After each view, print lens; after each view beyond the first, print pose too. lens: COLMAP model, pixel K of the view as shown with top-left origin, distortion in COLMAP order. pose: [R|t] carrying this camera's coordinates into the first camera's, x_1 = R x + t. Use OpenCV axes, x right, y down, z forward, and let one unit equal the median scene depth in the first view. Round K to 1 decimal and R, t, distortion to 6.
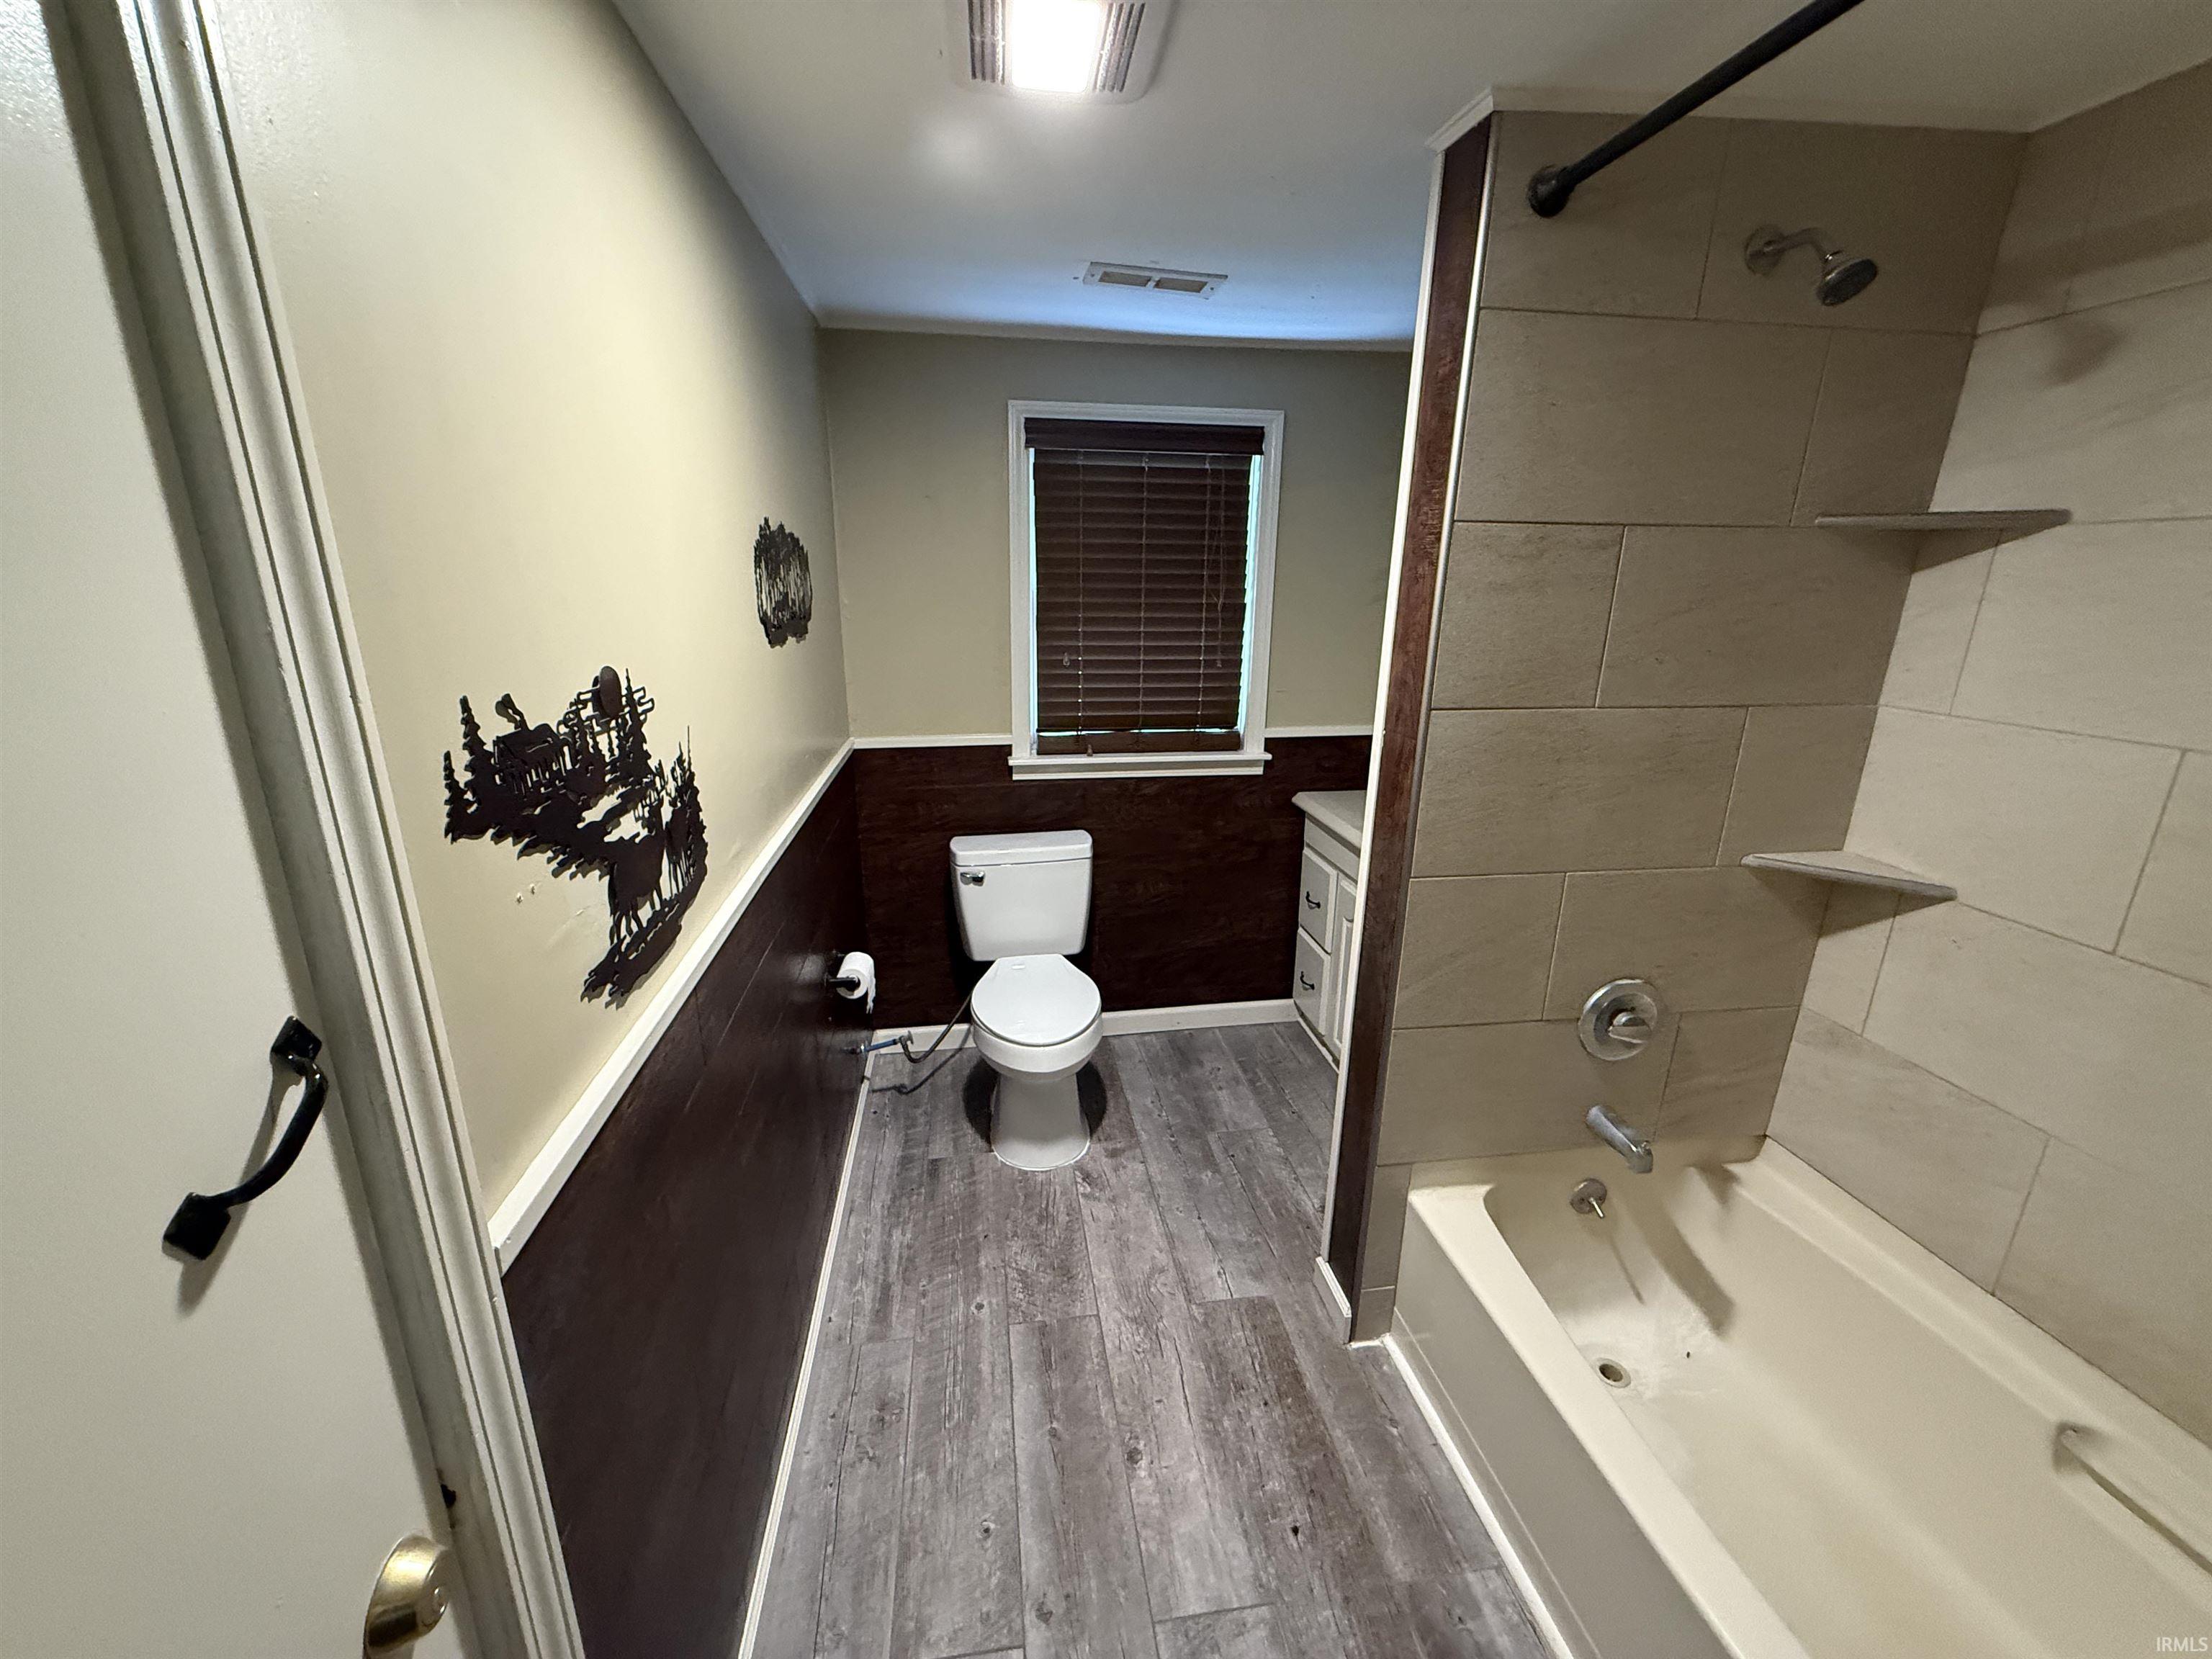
lens RADIAL K [[884.4, 0, 1104.7], [0, 884.4, 827.6], [0, 0, 1]] dist [0.001366, -0.000450]
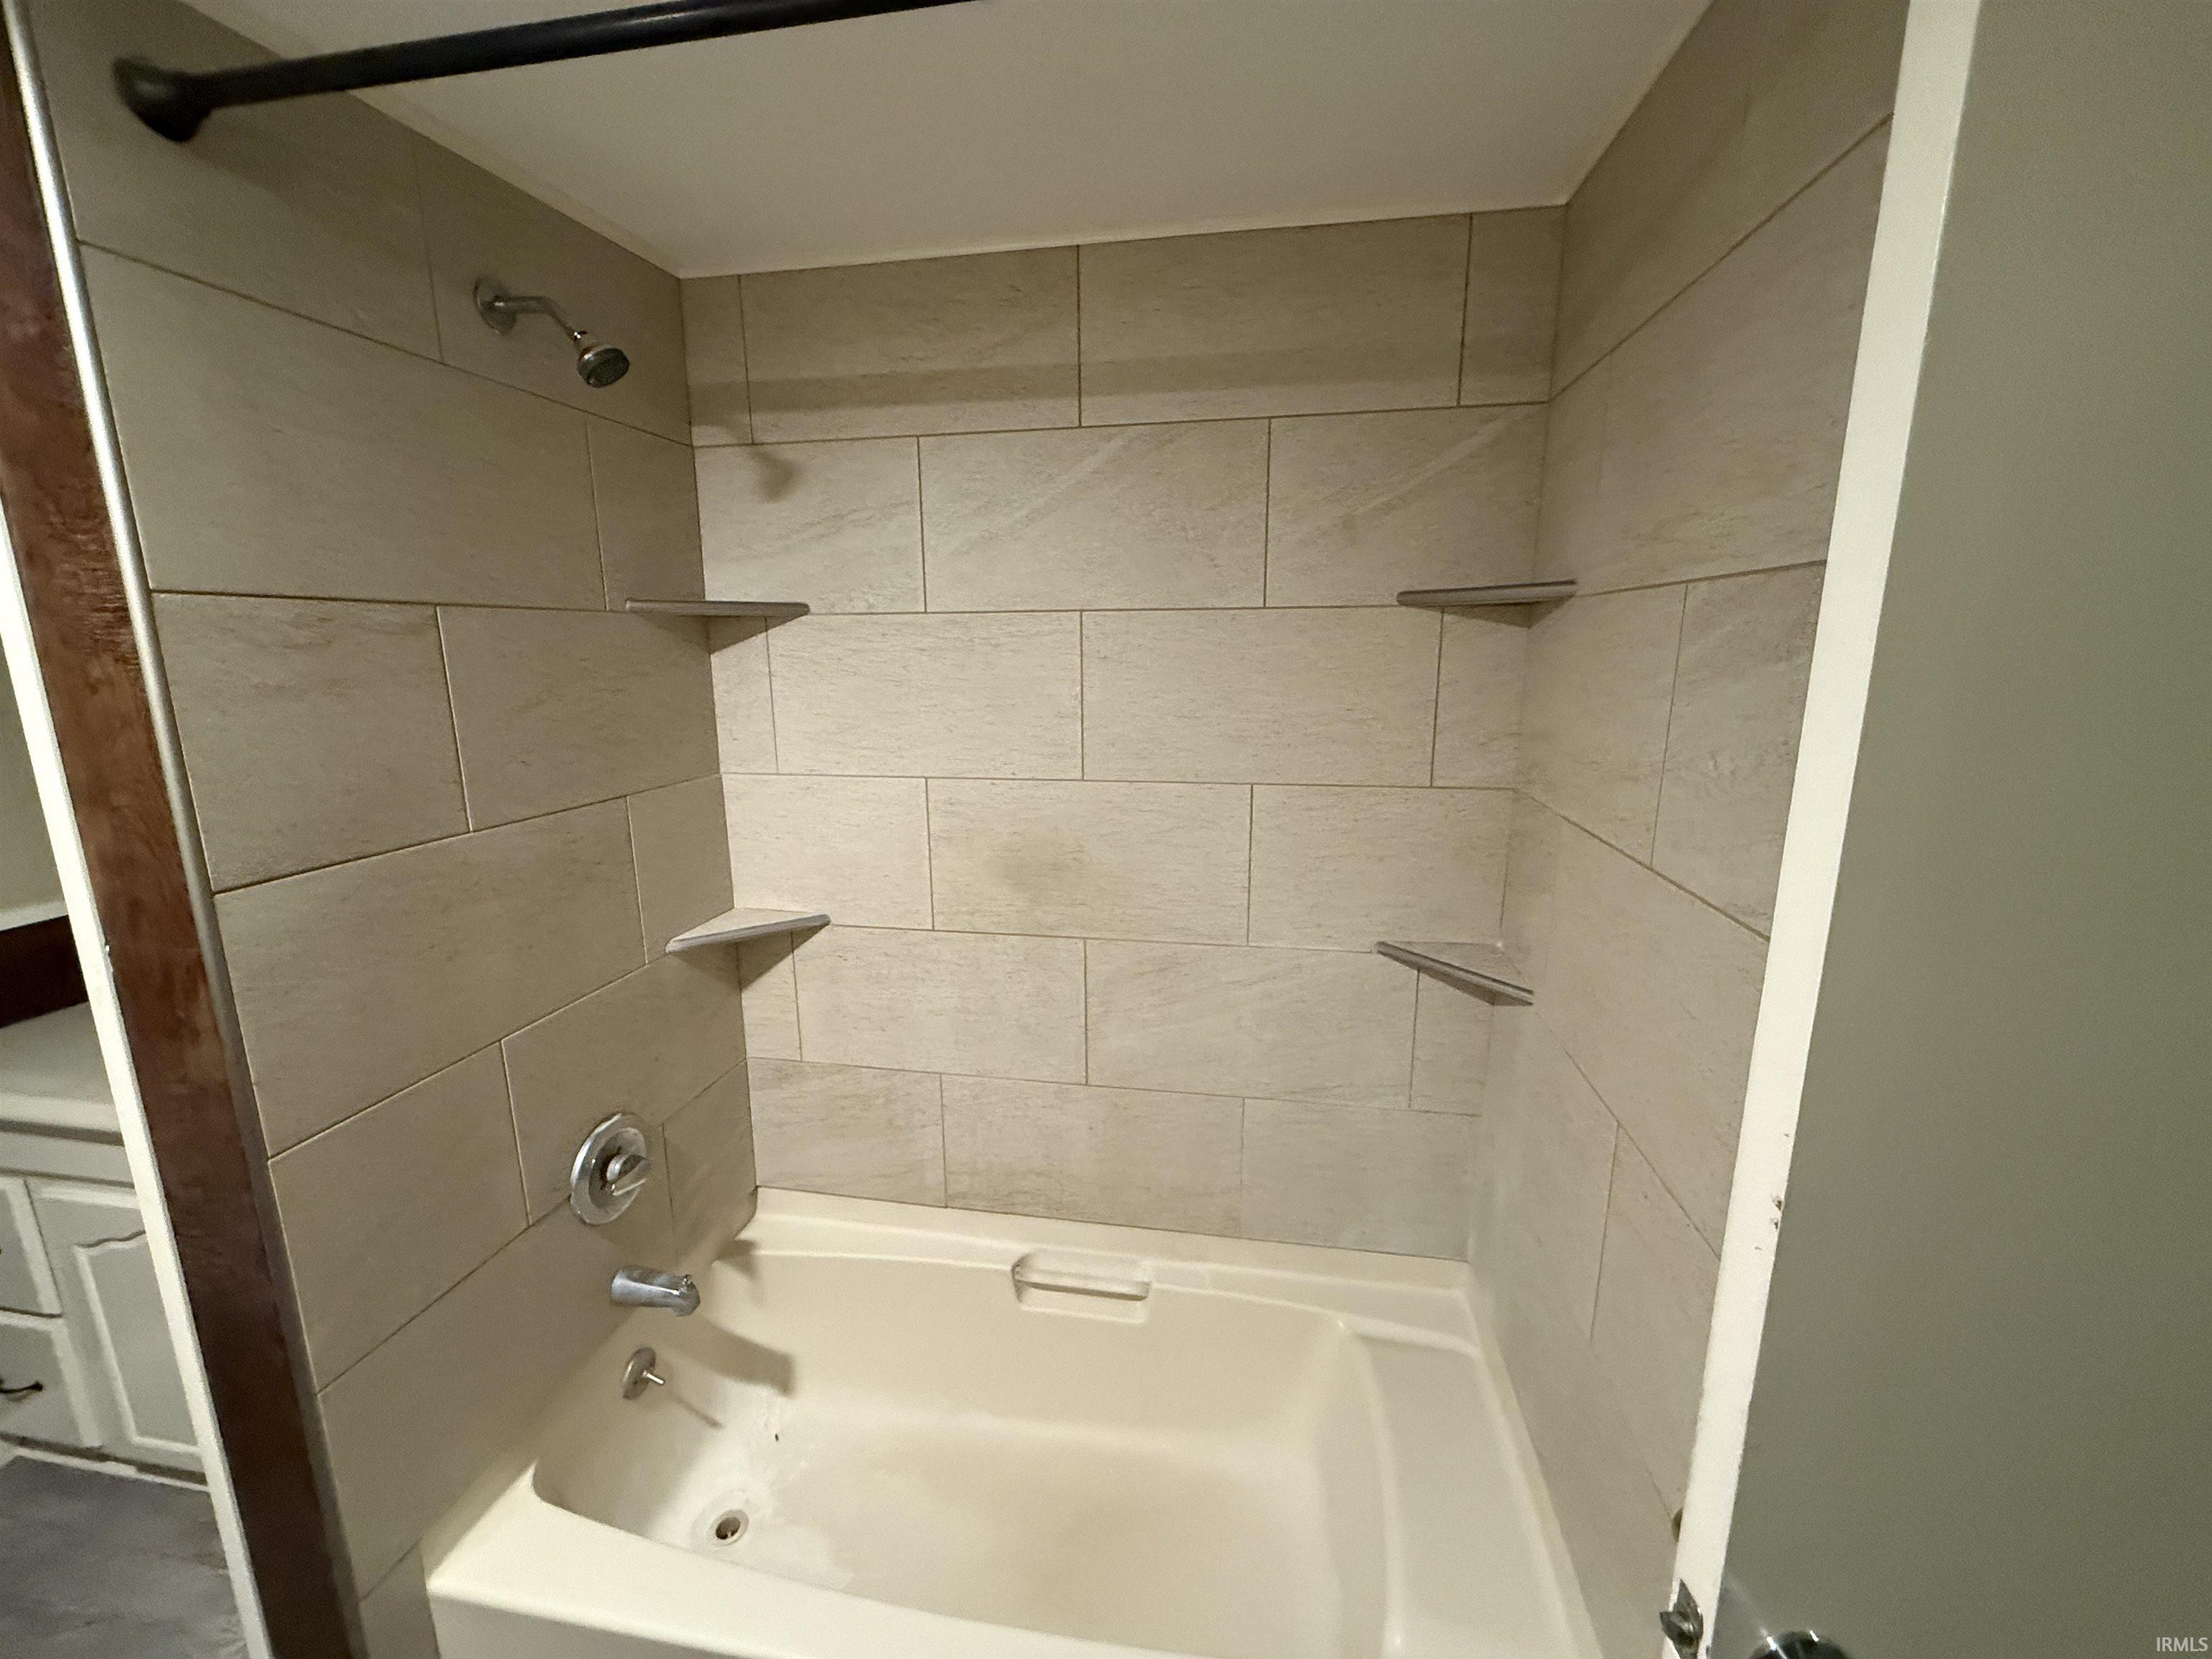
lens RADIAL K [[884.4, 0, 1104.7], [0, 884.4, 827.6], [0, 0, 1]] dist [0.001366, -0.000450]
pose [[0.319825, -0.206293, 0.924746, 0.011027], [0.272387, 0.954826, 0.118798, -0.079747], [-0.907478, 0.213894, 0.361569, 0.207284]]
